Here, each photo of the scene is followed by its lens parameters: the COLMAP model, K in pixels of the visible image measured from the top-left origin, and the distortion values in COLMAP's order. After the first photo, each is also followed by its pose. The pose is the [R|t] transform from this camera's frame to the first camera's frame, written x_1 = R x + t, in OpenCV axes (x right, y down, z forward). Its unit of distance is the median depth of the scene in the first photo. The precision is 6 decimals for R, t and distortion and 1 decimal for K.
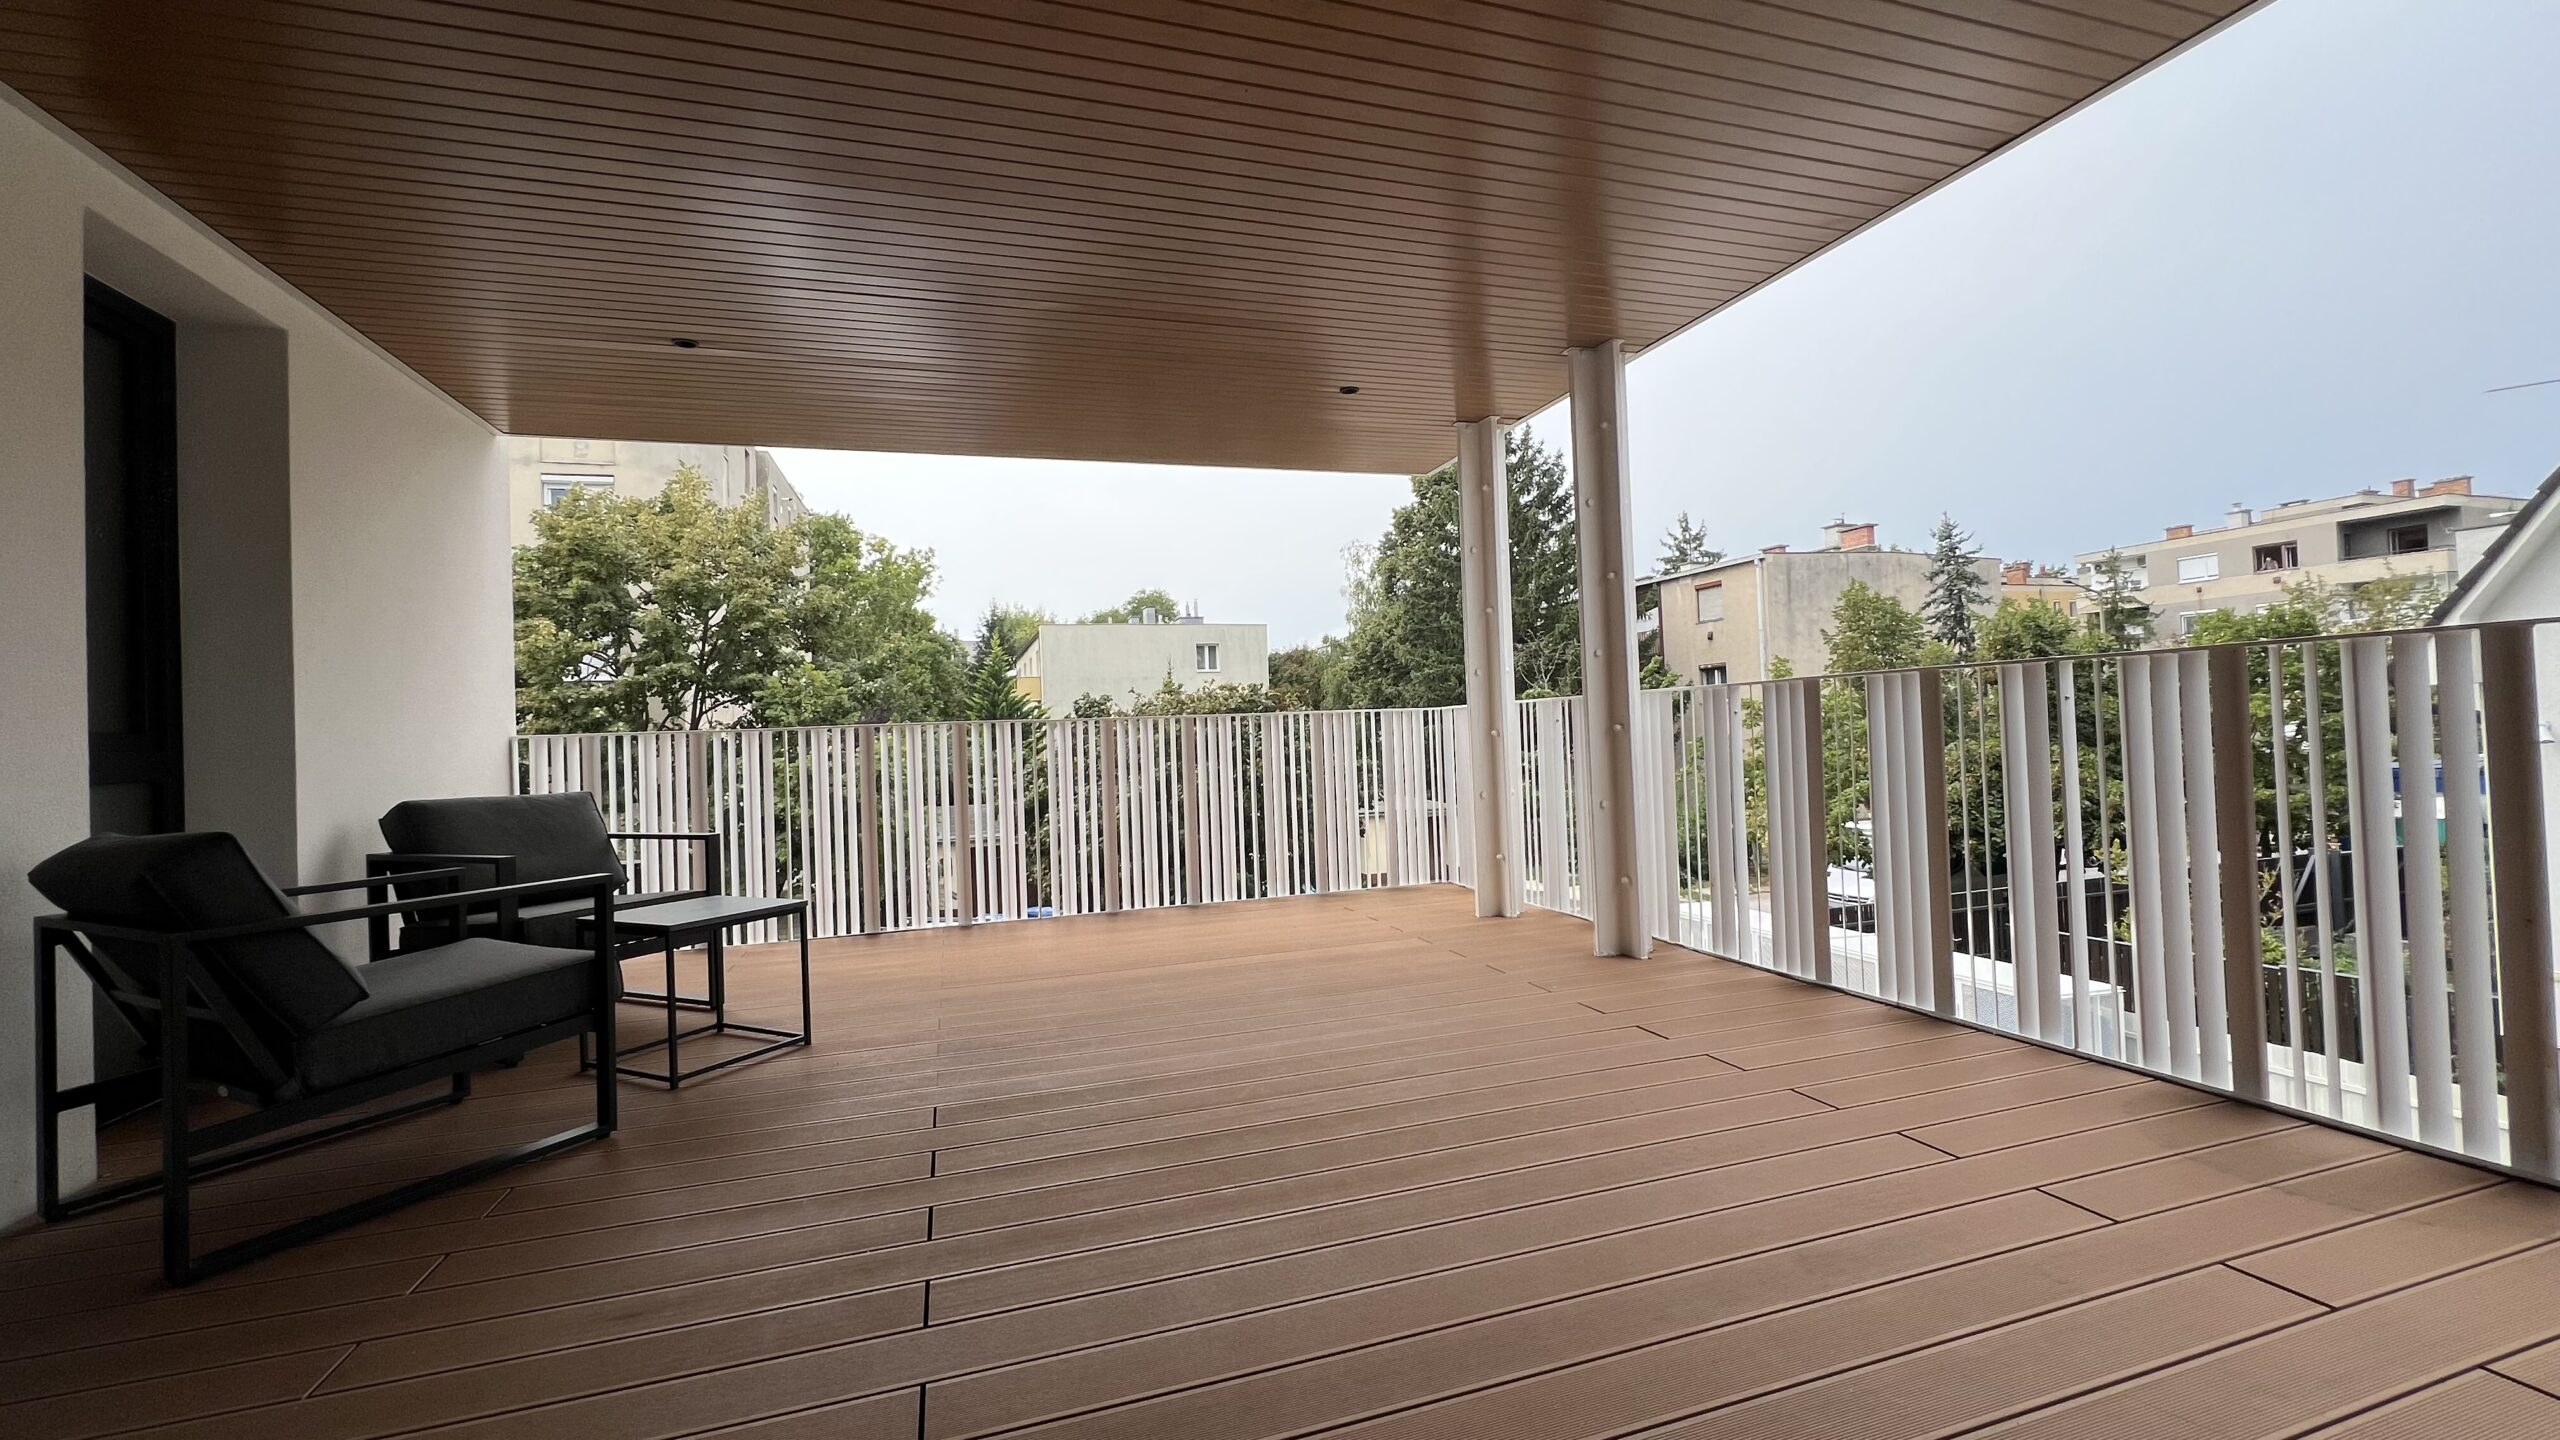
lens RADIAL K [[1021.2, 0, 1271.8], [0, 1021.2, 711.2], [0, 0, 1]] dist [-0.002150, 0.001479]
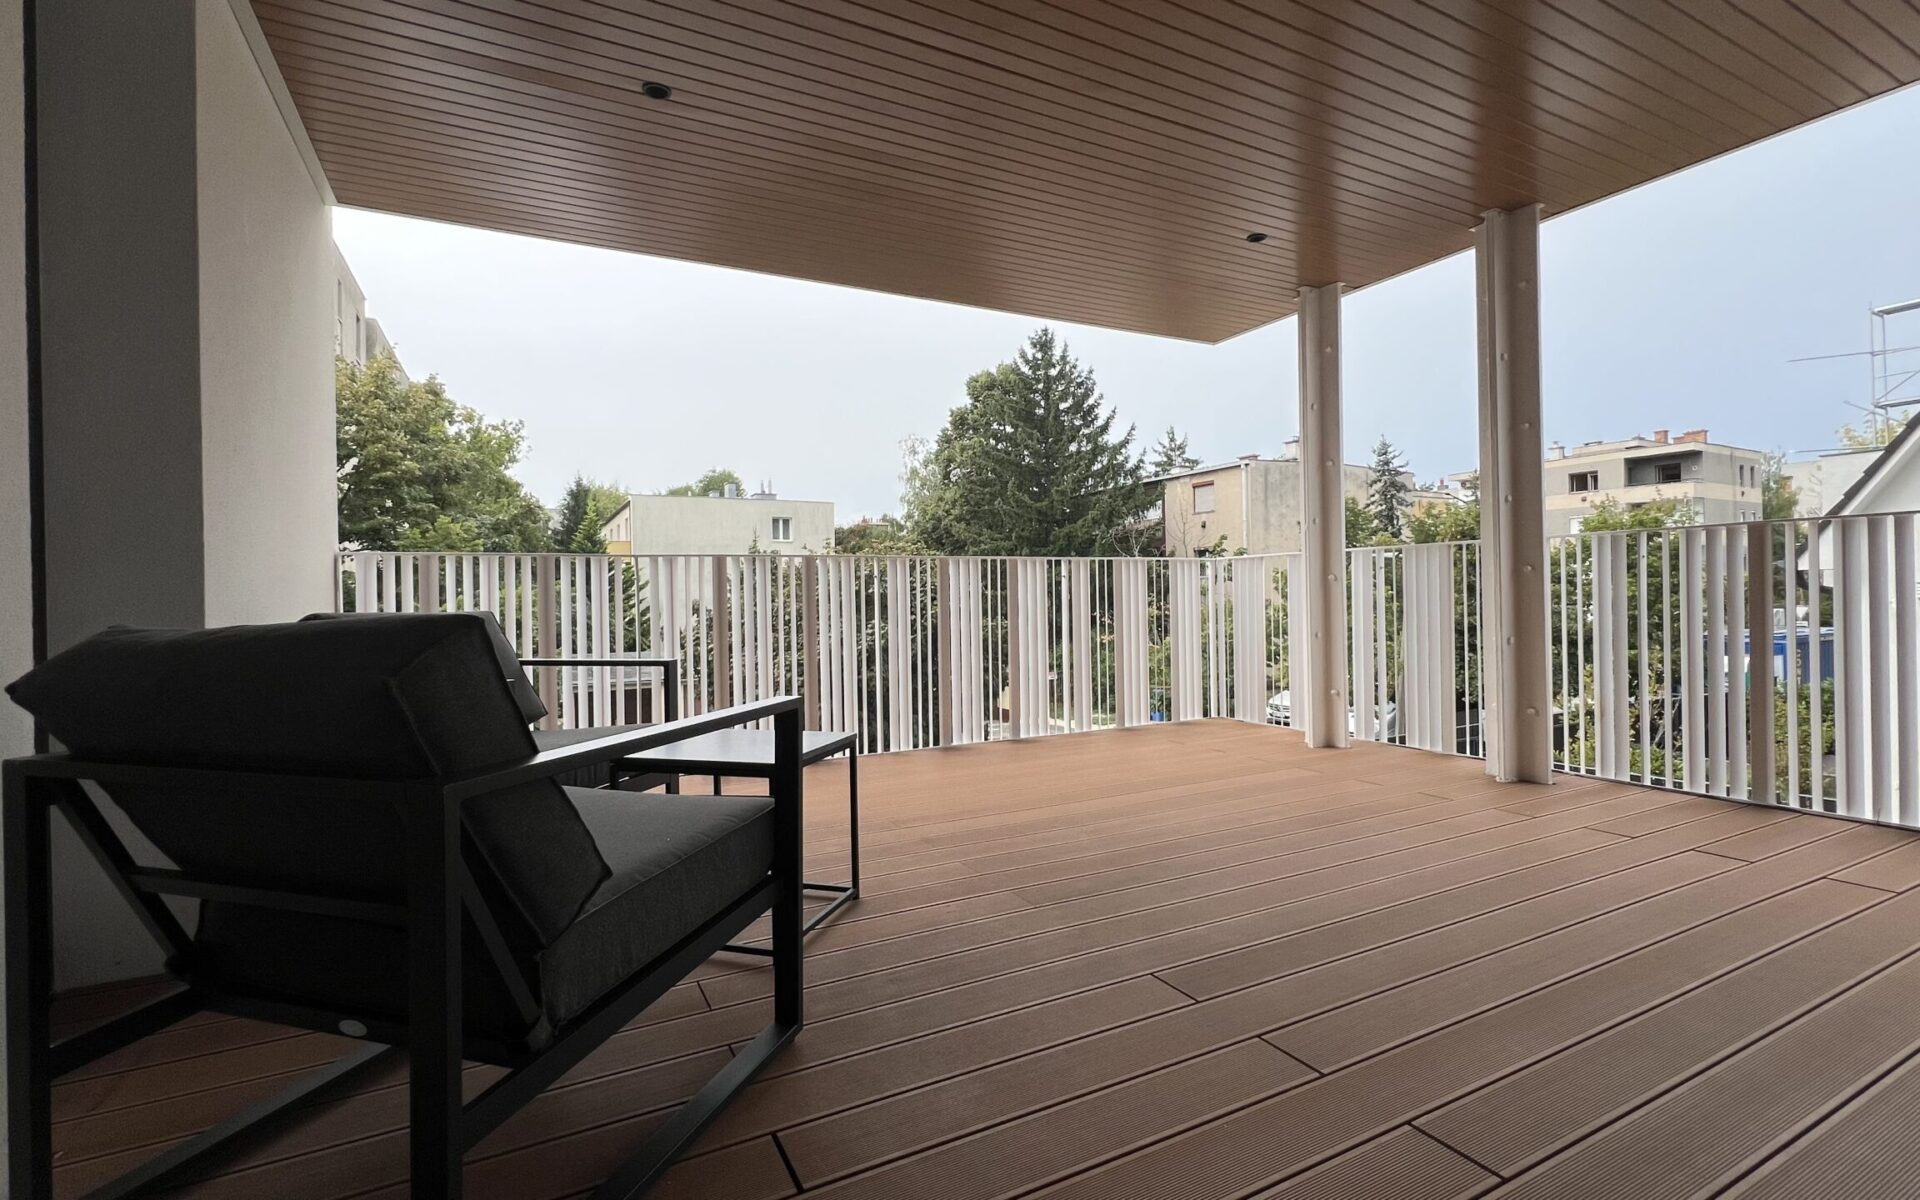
lens RADIAL K [[856.4, 0, 963.5], [0, 856.4, 590.2], [0, 0, 1]] dist [0.000674, -0.001373]
pose [[0.985030, 0.021896, 0.170988, -0.139255], [-0.023750, 0.999679, 0.008804, 0.015814], [-0.170741, -0.012734, 0.985234, 0.076726]]
